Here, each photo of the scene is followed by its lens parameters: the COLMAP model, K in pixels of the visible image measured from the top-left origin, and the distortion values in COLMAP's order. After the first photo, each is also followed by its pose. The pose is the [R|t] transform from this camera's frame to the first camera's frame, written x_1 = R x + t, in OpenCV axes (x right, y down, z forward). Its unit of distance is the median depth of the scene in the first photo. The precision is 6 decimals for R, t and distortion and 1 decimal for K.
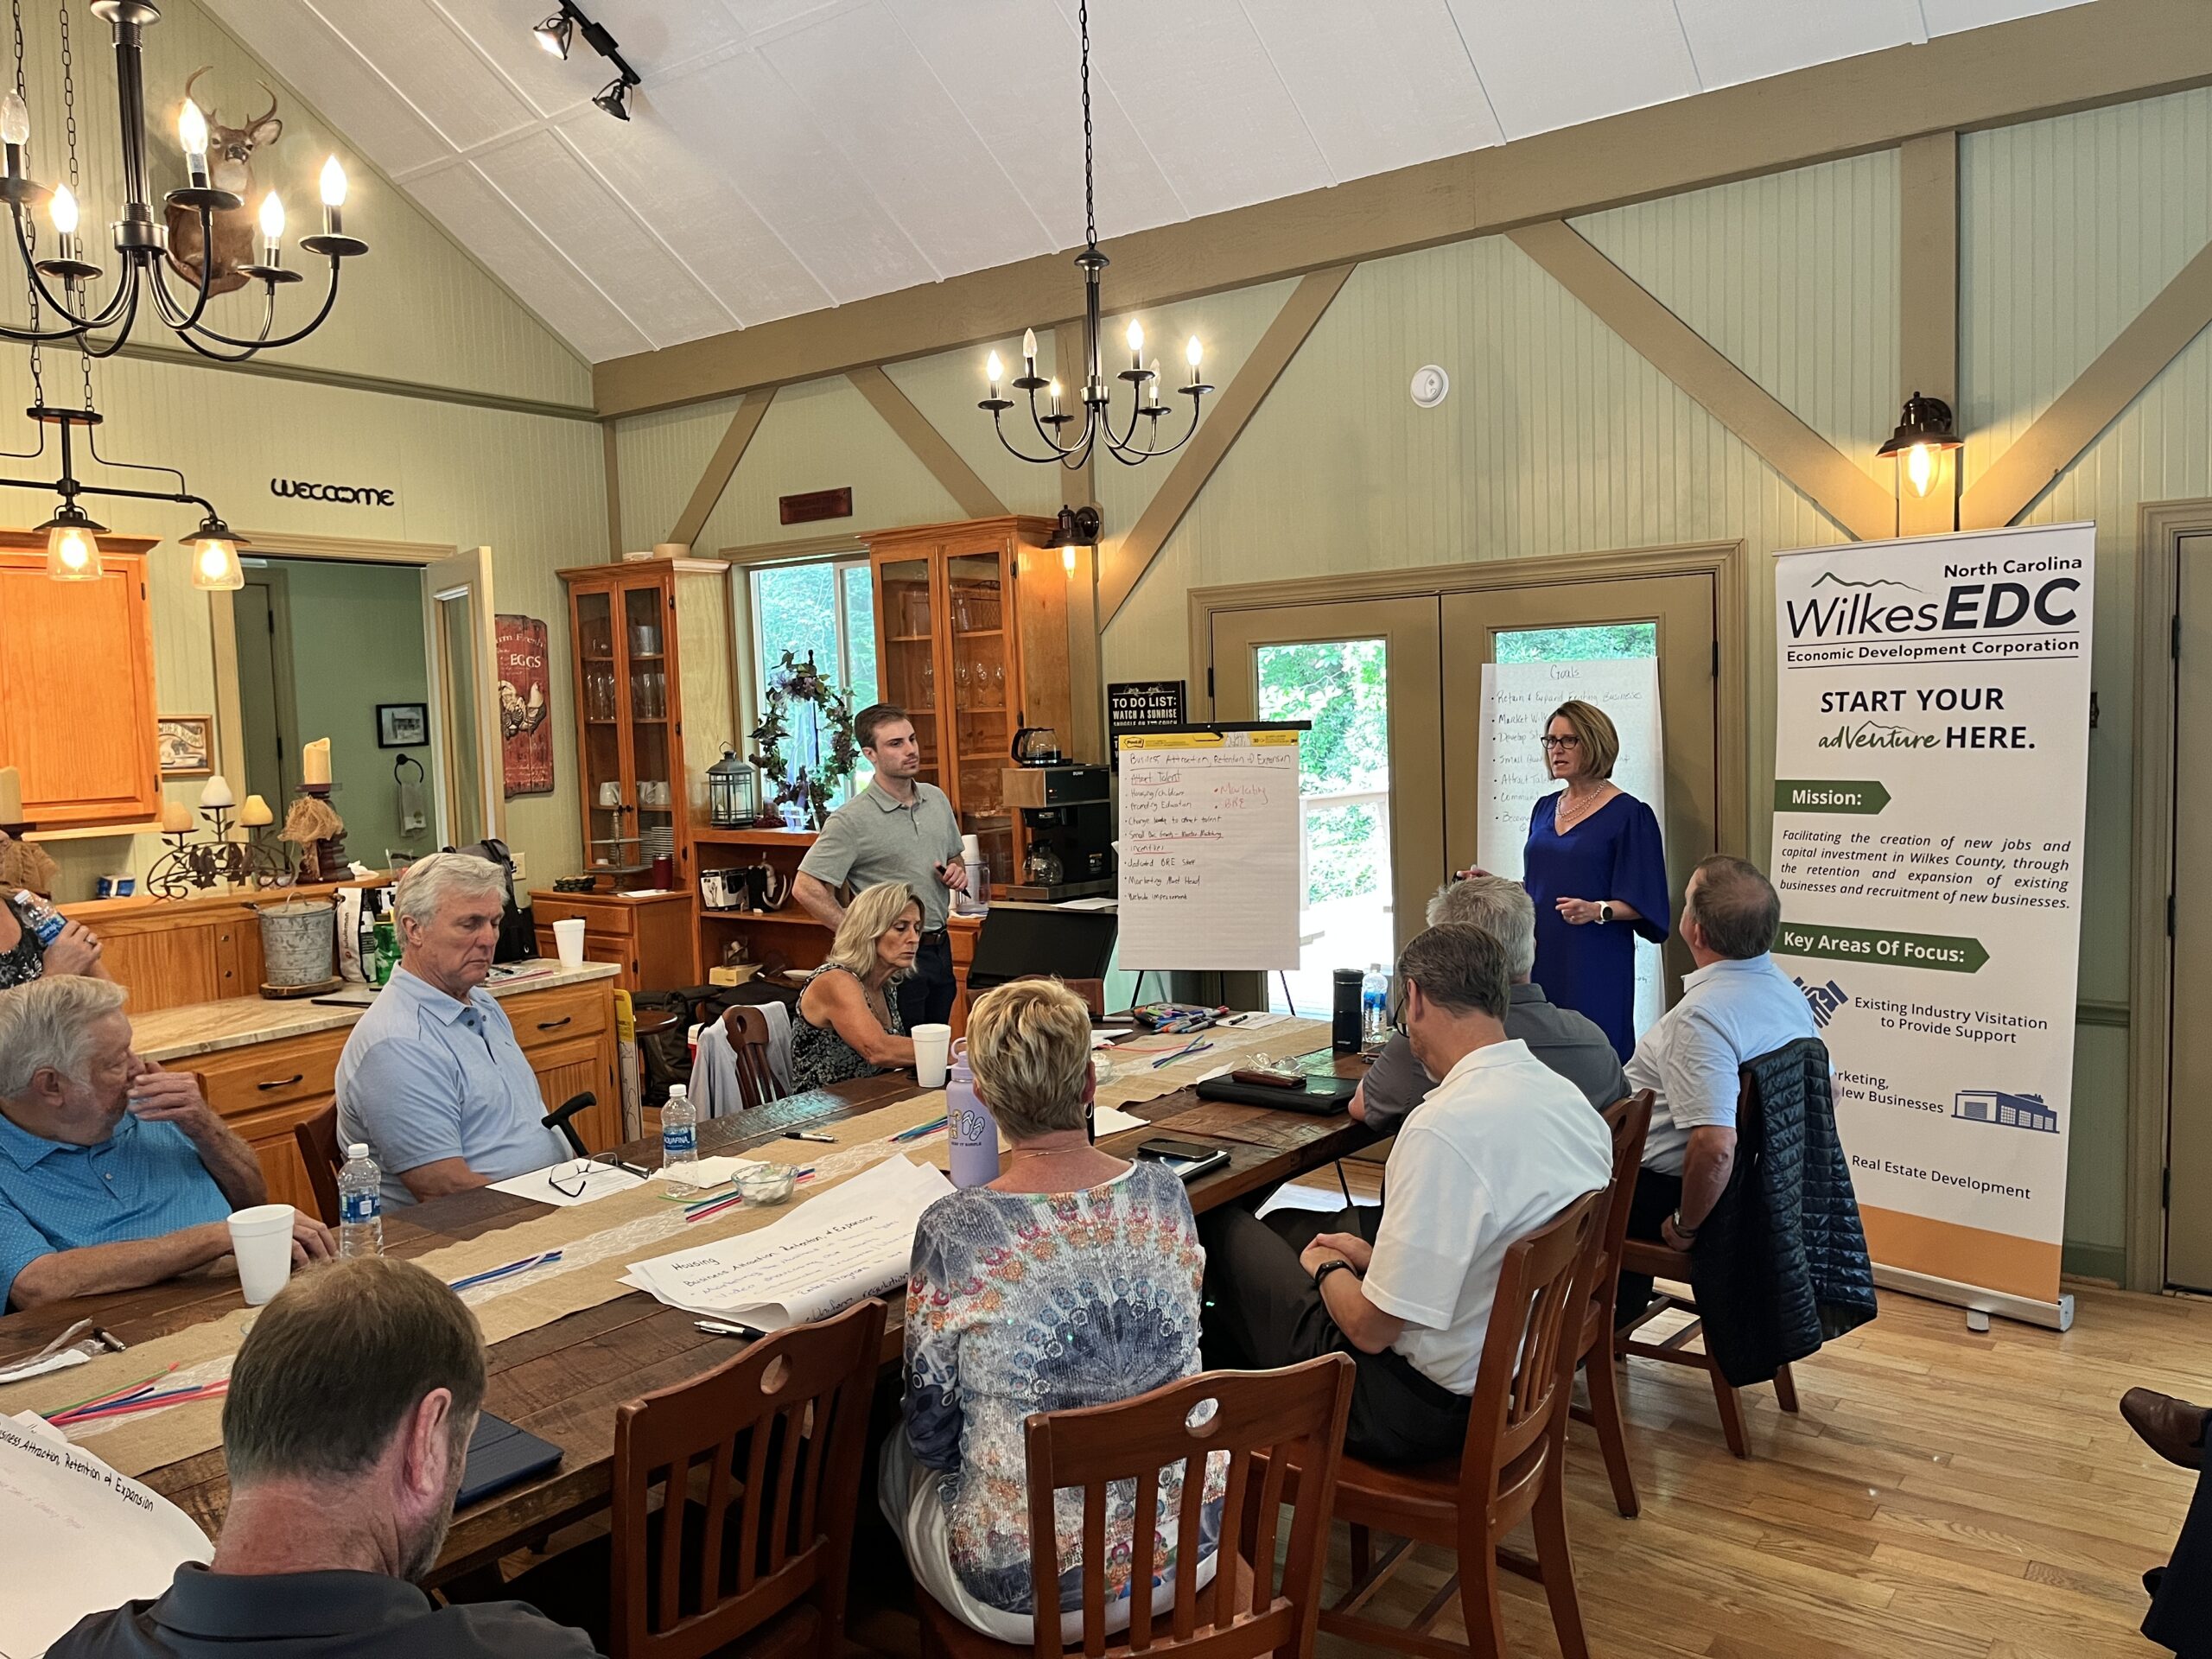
lens RADIAL K [[1663.0, 0, 1091.6], [0, 1663.0, 826.3], [0, 0, 1]] dist [0.071184, -0.090896]
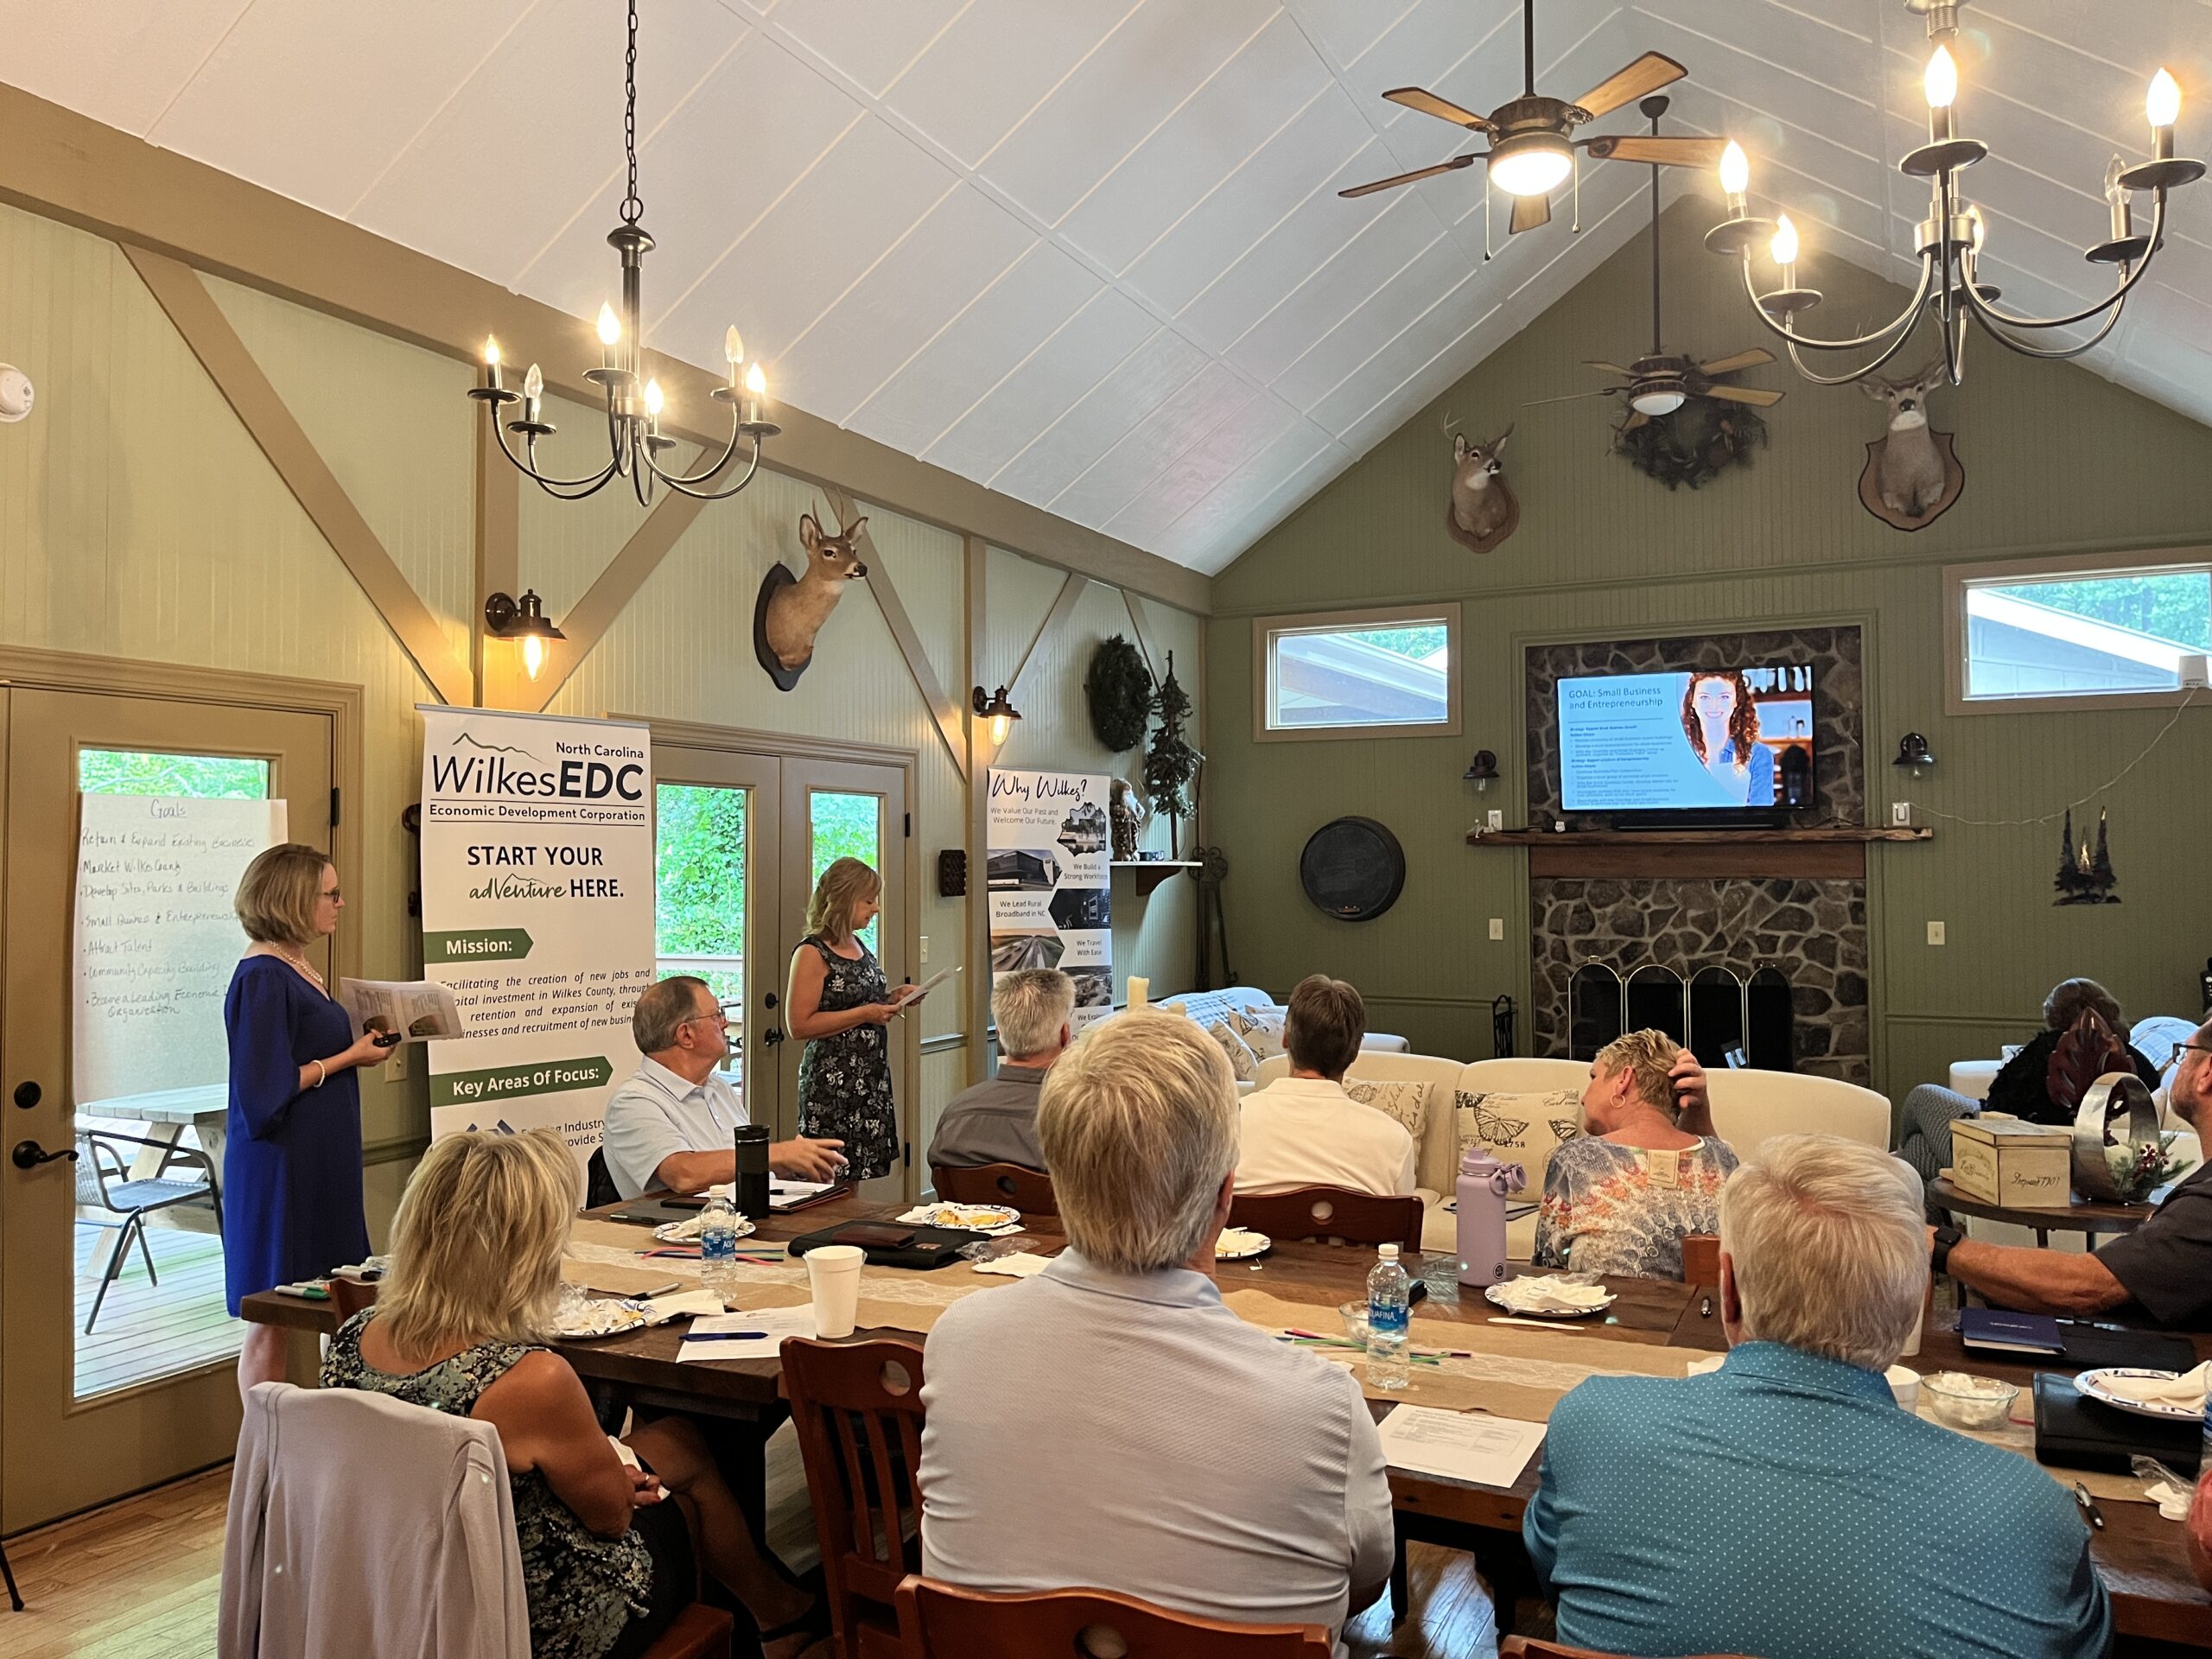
lens RADIAL K [[1663.0, 0, 1106.3], [0, 1663.0, 814.8], [0, 0, 1]] dist [0.071184, -0.090896]
pose [[-0.211911, 0.064019, 0.975190, -0.700076], [0.083543, 0.995386, -0.047191, -0.017338], [-0.973711, 0.071470, -0.216282, 0.873894]]
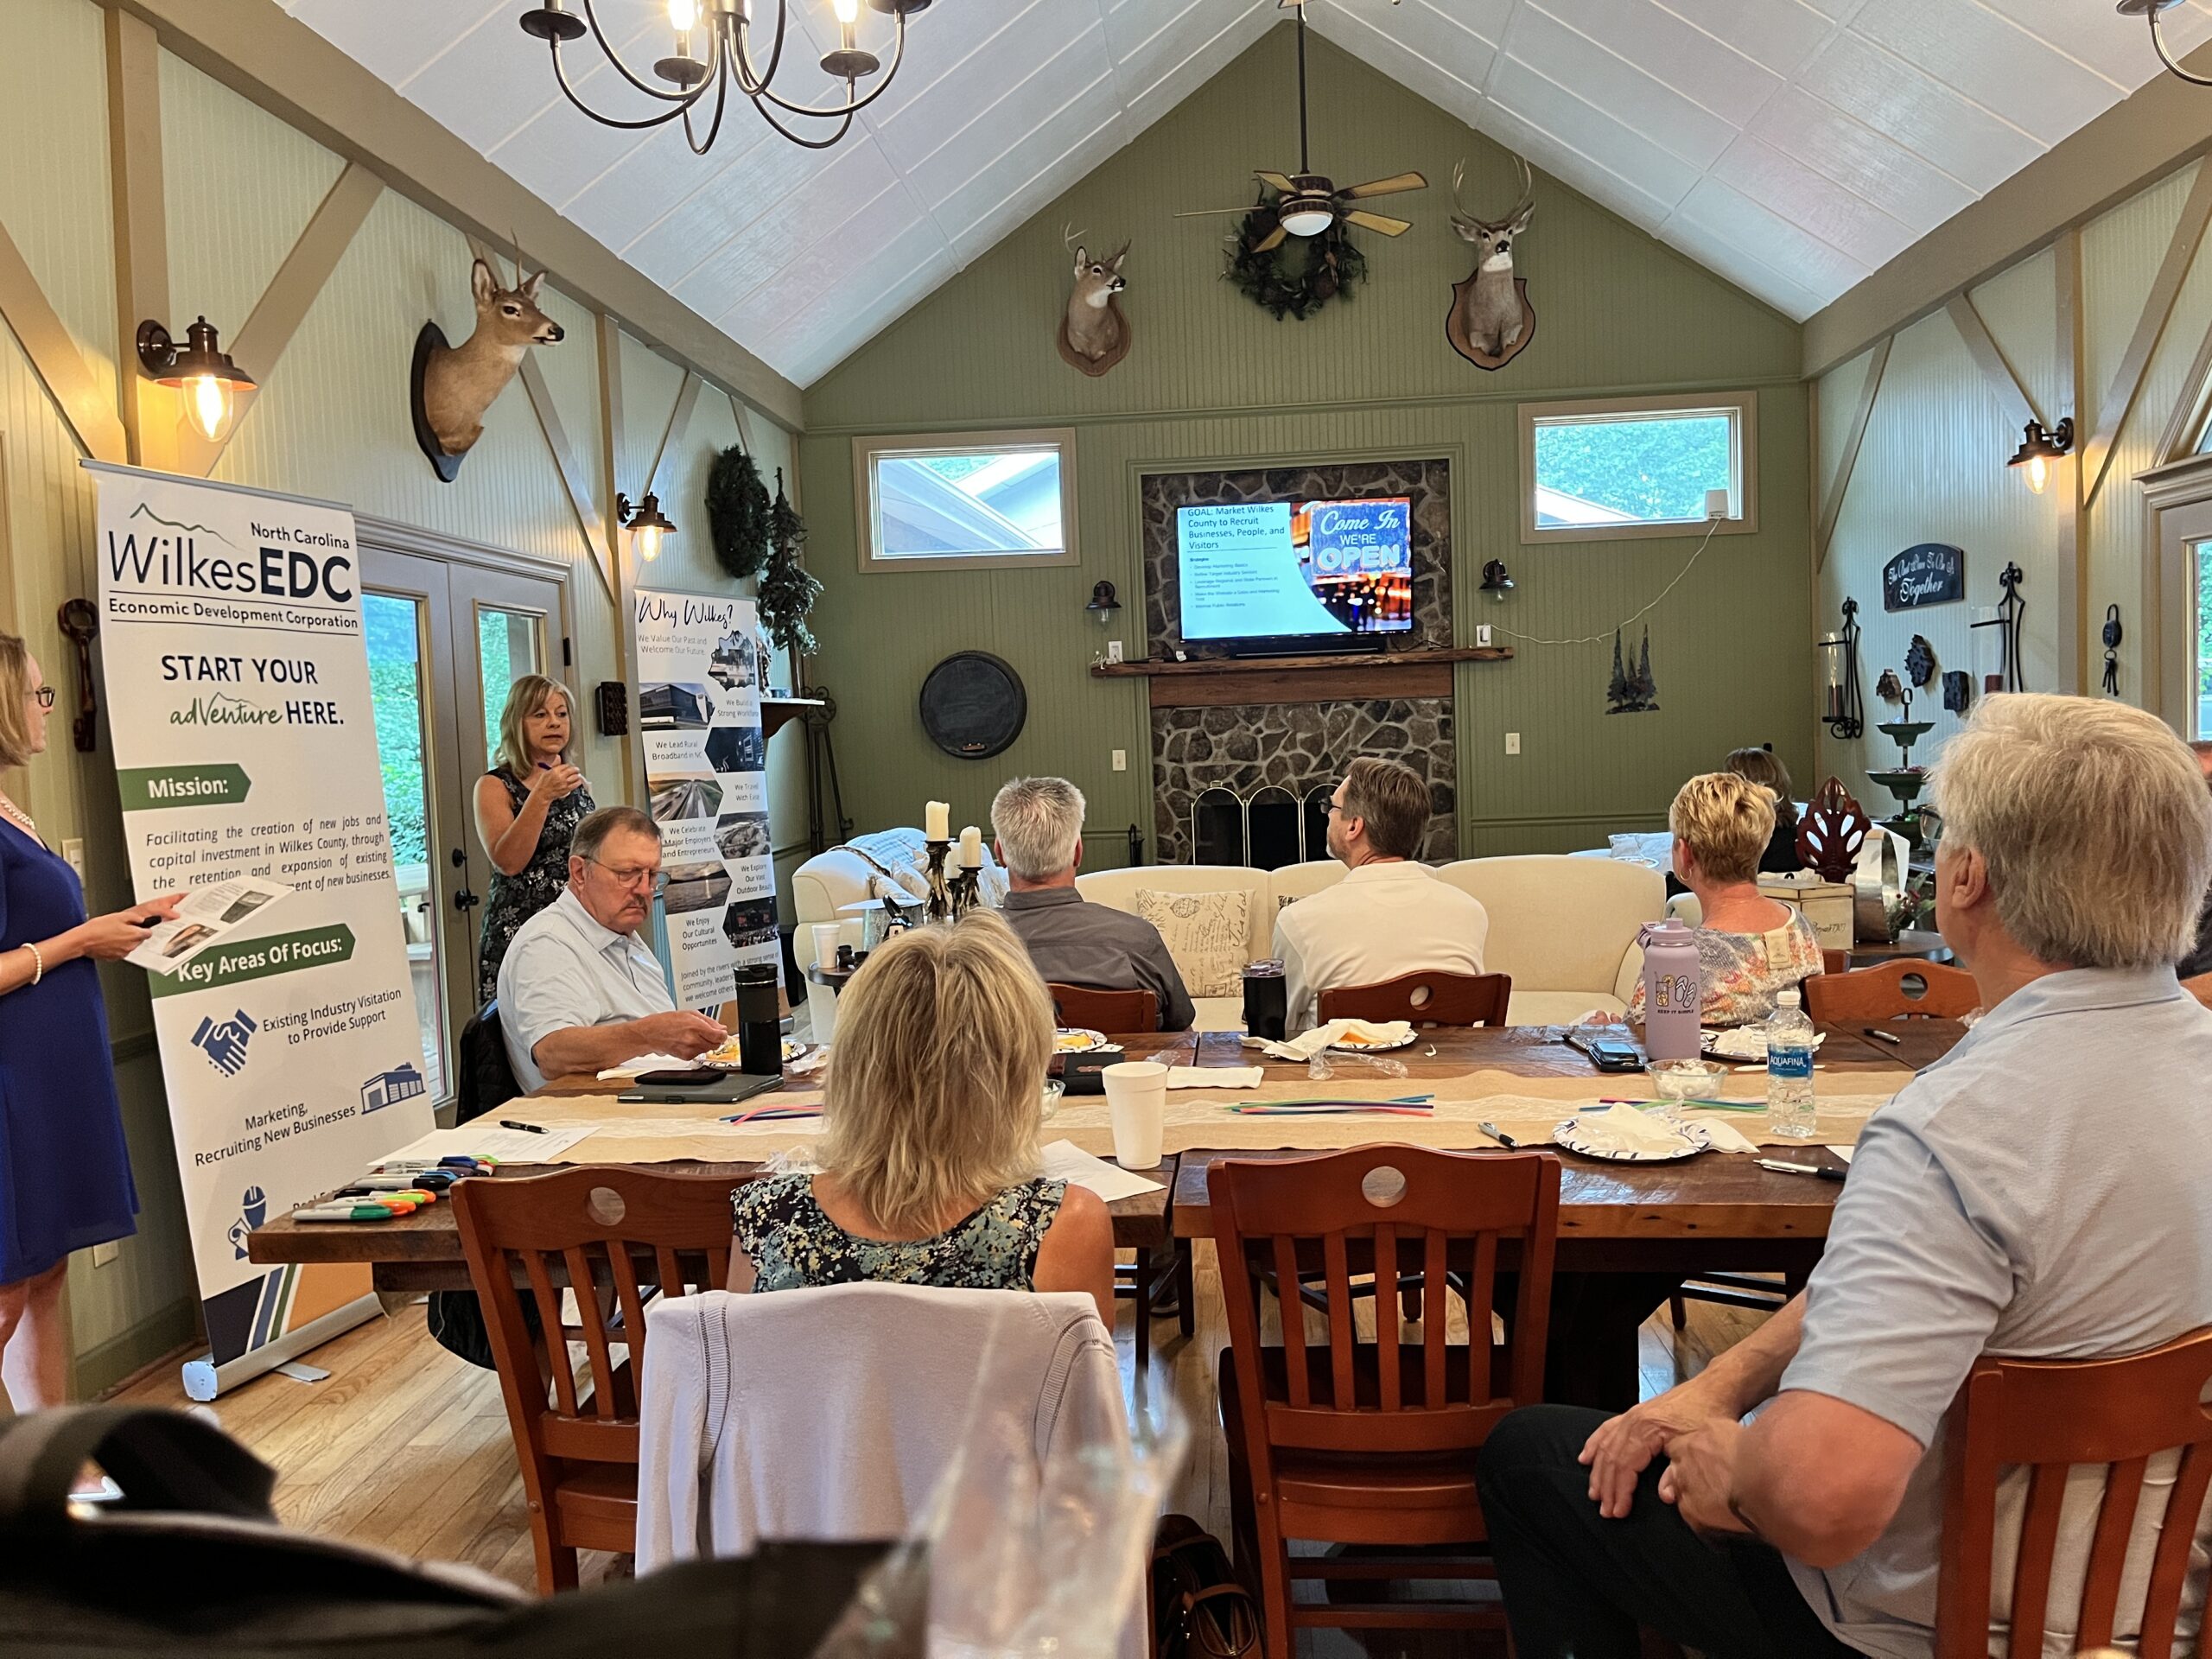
lens RADIAL K [[1663.0, 0, 1122.6], [0, 1663.0, 823.8], [0, 0, 1]] dist [0.071184, -0.090896]
pose [[-0.557006, 0.003299, 0.830502, -0.492668], [0.116478, 0.990419, 0.074186, -0.007893], [-0.822300, 0.138057, -0.552053, 1.124000]]
